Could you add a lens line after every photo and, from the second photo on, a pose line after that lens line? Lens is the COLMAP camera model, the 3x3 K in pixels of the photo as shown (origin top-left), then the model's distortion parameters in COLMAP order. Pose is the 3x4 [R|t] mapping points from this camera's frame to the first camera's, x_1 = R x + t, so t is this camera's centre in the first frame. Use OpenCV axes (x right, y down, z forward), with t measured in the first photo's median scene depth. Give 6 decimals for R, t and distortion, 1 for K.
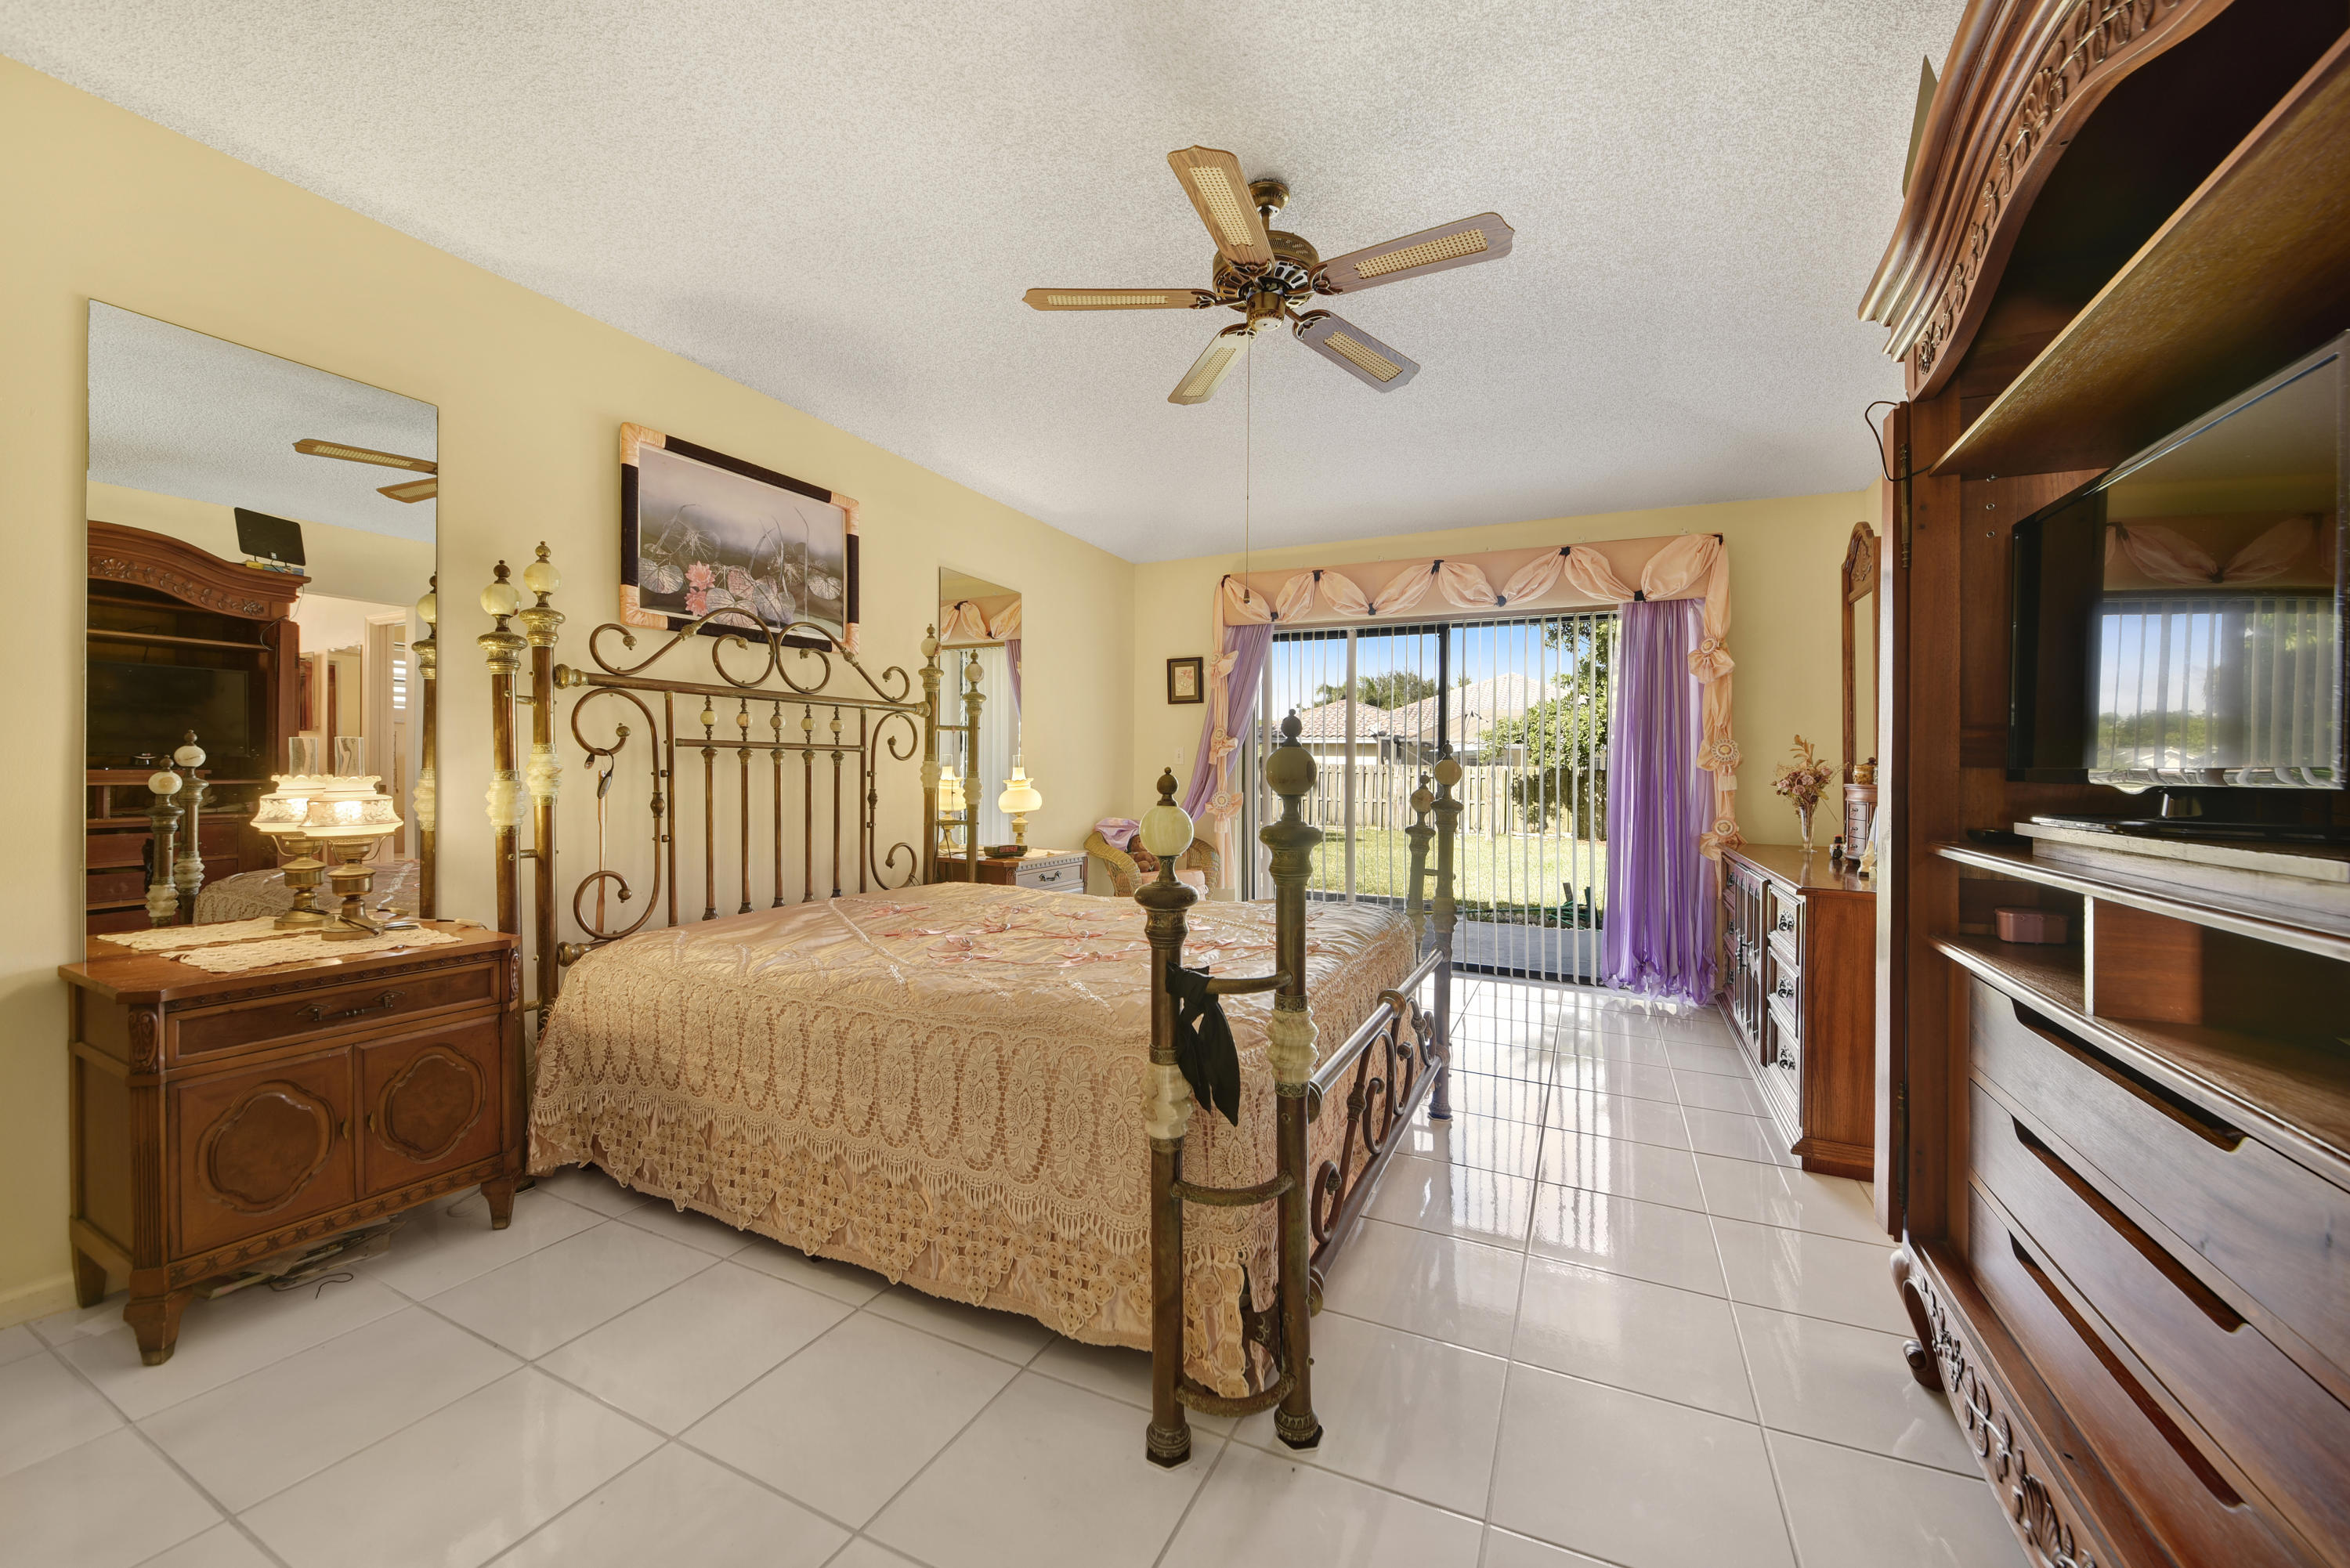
lens RADIAL K [[861.7, 0, 1181.0], [0, 861.7, 778.6], [0, 0, 1]] dist [0.001106, 0.000016]
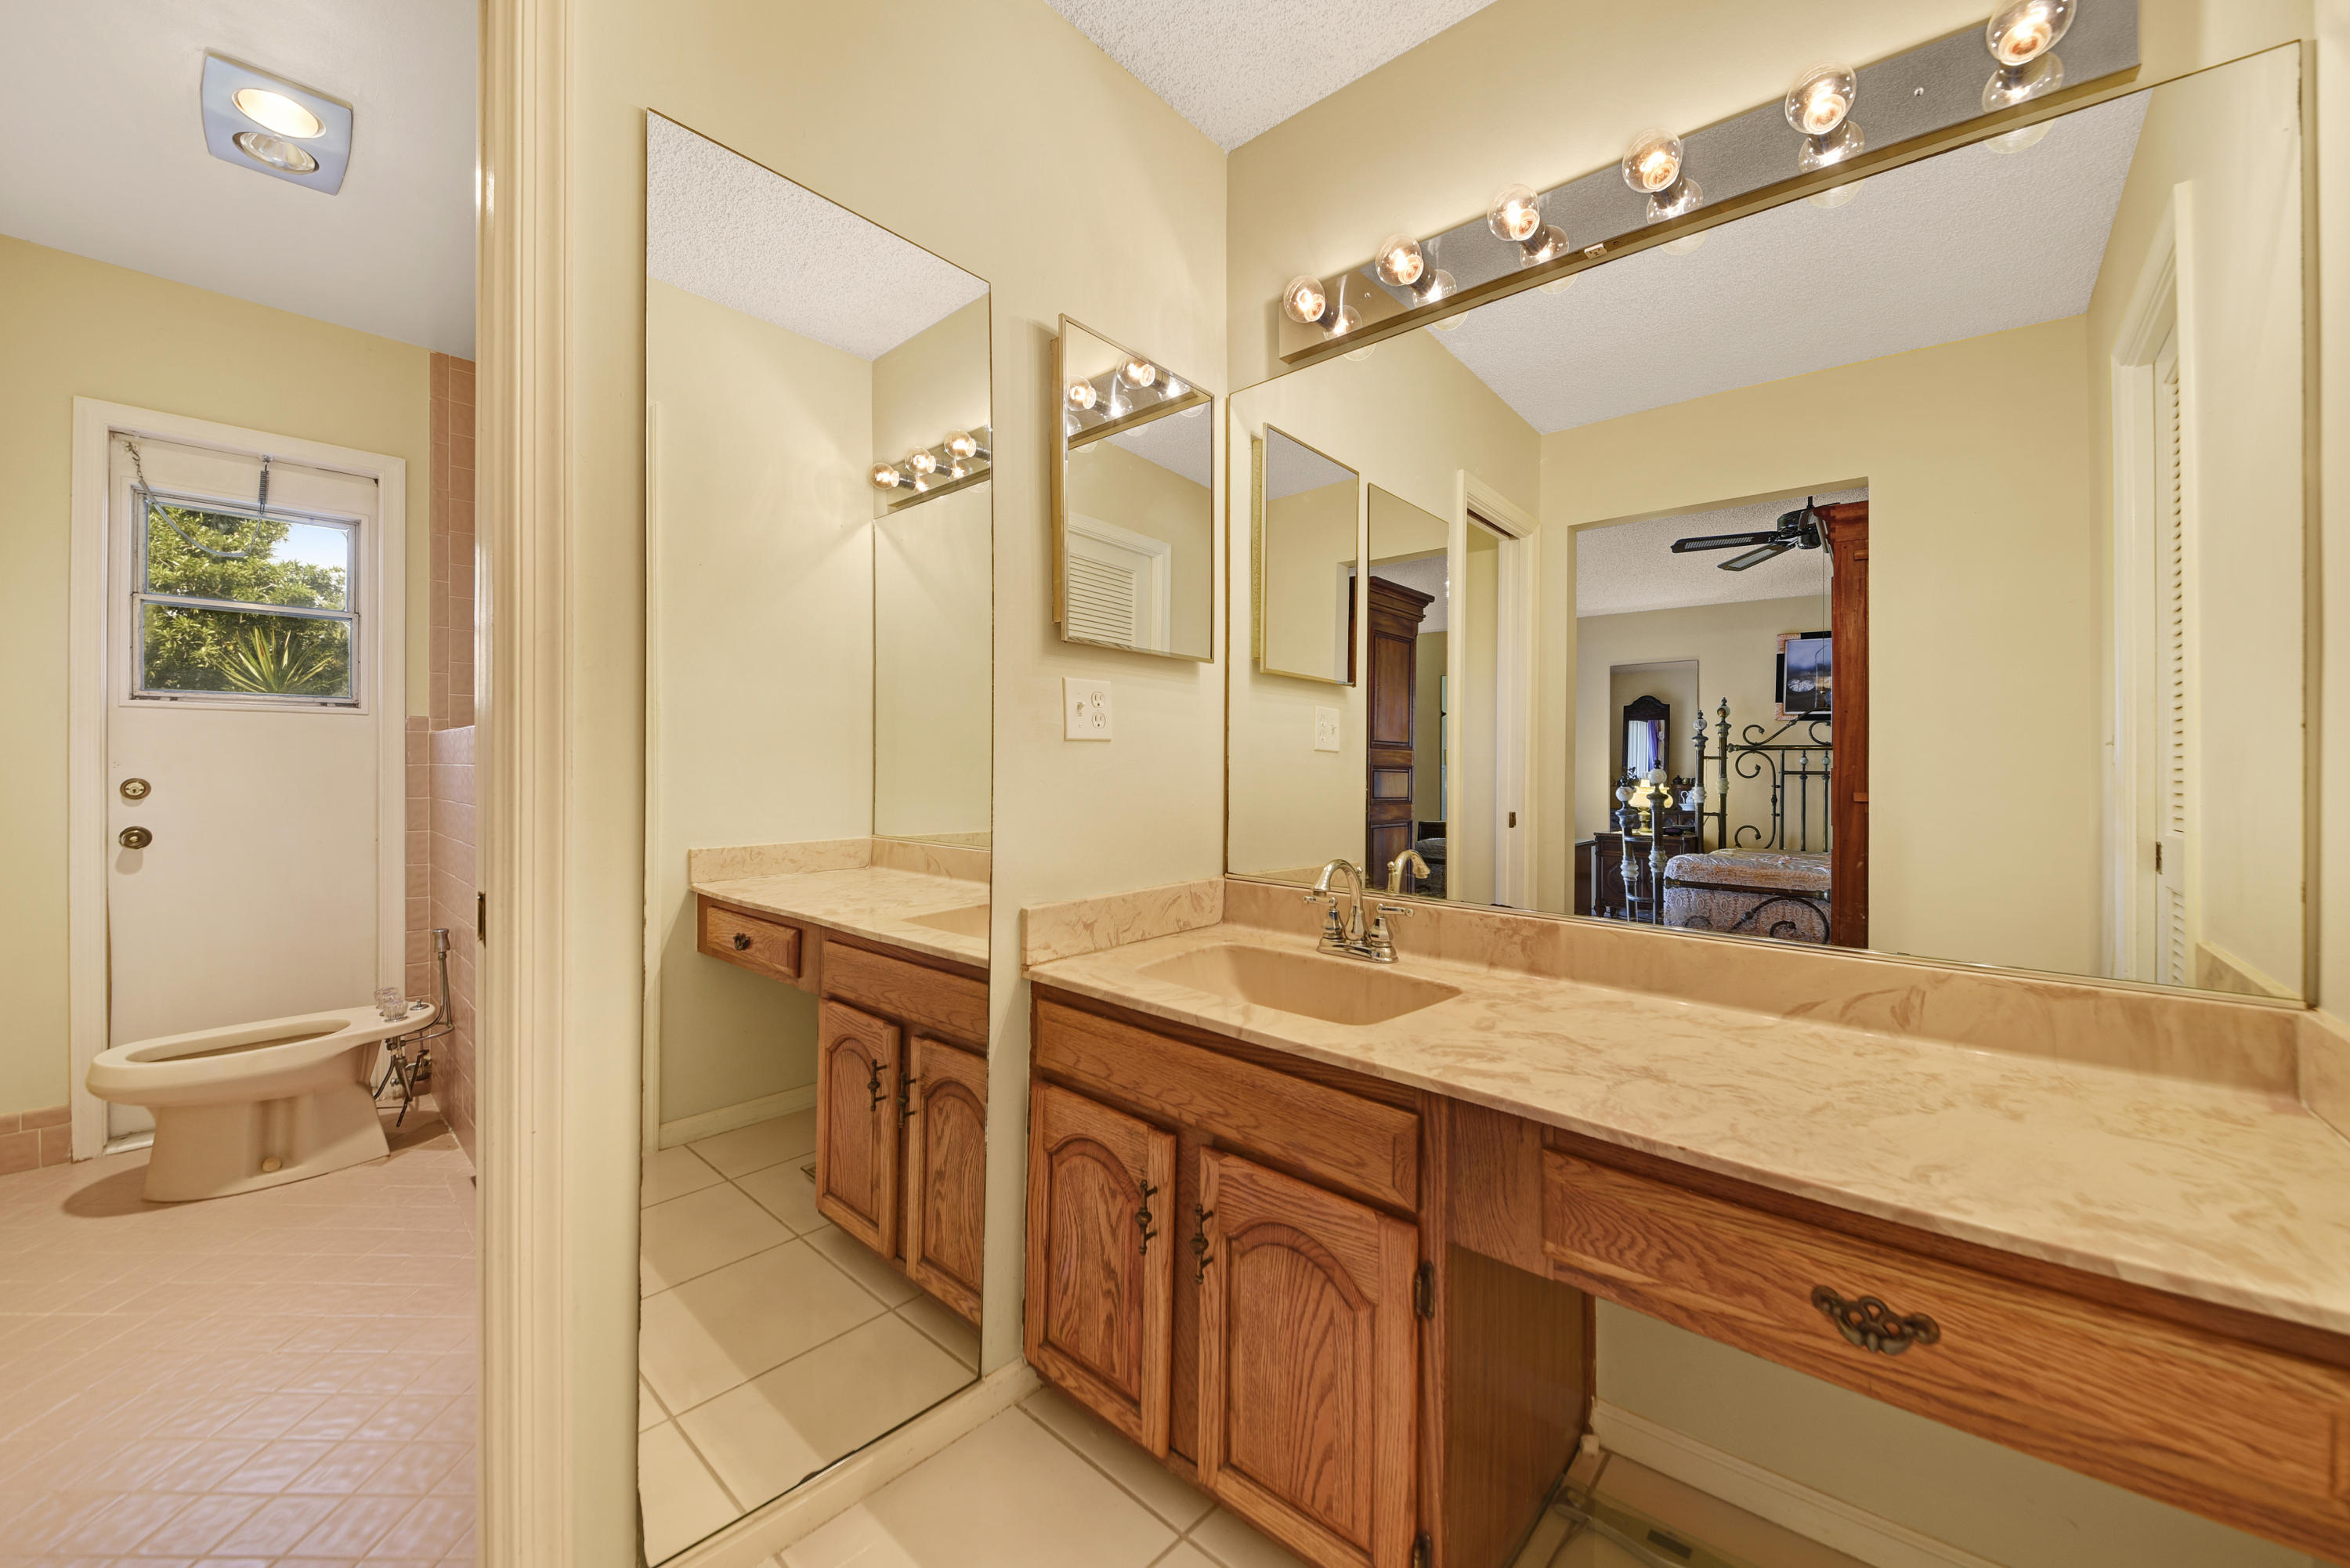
lens RADIAL K [[861.7, 0, 1176.2], [0, 861.7, 774.5], [0, 0, 1]] dist [0.001106, 0.000016]
pose [[-0.261709, -0.001745, -0.965145, 2.026812], [-0.016493, 0.999860, 0.002664, -0.017065], [0.965006, 0.016616, -0.261701, 0.060674]]
